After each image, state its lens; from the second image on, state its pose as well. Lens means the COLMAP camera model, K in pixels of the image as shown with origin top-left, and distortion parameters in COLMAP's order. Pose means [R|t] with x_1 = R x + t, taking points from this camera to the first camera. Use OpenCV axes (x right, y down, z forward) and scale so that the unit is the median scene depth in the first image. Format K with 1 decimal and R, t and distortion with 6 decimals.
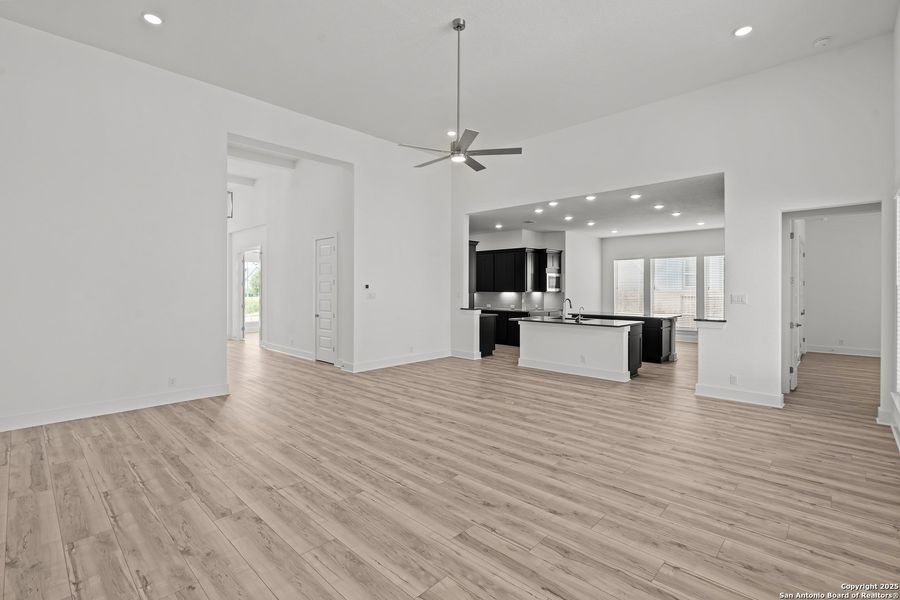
lens RADIAL K [[416.5, 0, 447.9], [0, 416.5, 303.3], [0, 0, 1]] dist [-0.000934, -0.000156]
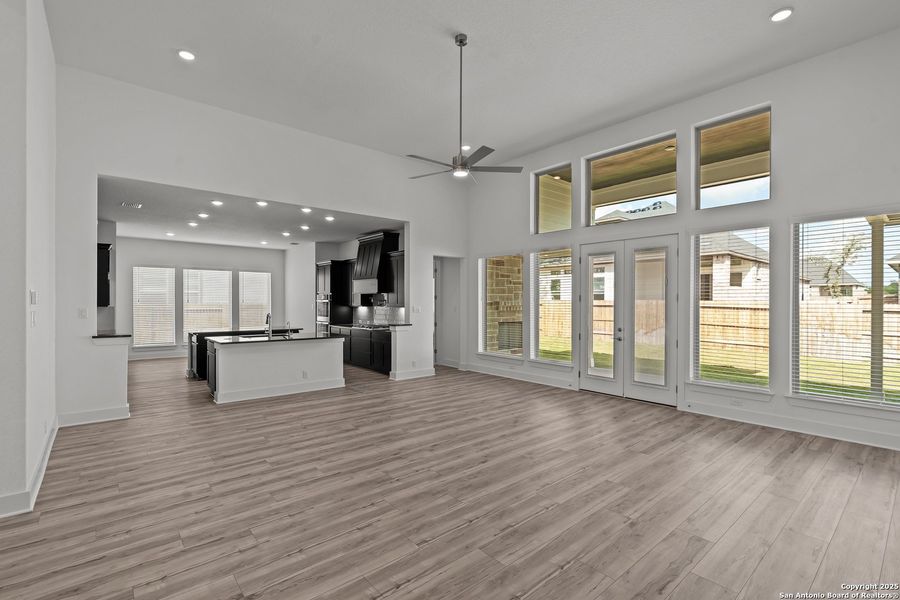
lens RADIAL K [[416.5, 0, 447.9], [0, 416.5, 303.3], [0, 0, 1]] dist [-0.000934, -0.000156]
pose [[0.093516, -0.001046, 0.995617, -0.935607], [0.033720, 0.999429, -0.002117, -0.028641], [-0.995047, 0.033770, 0.093498, 0.893991]]
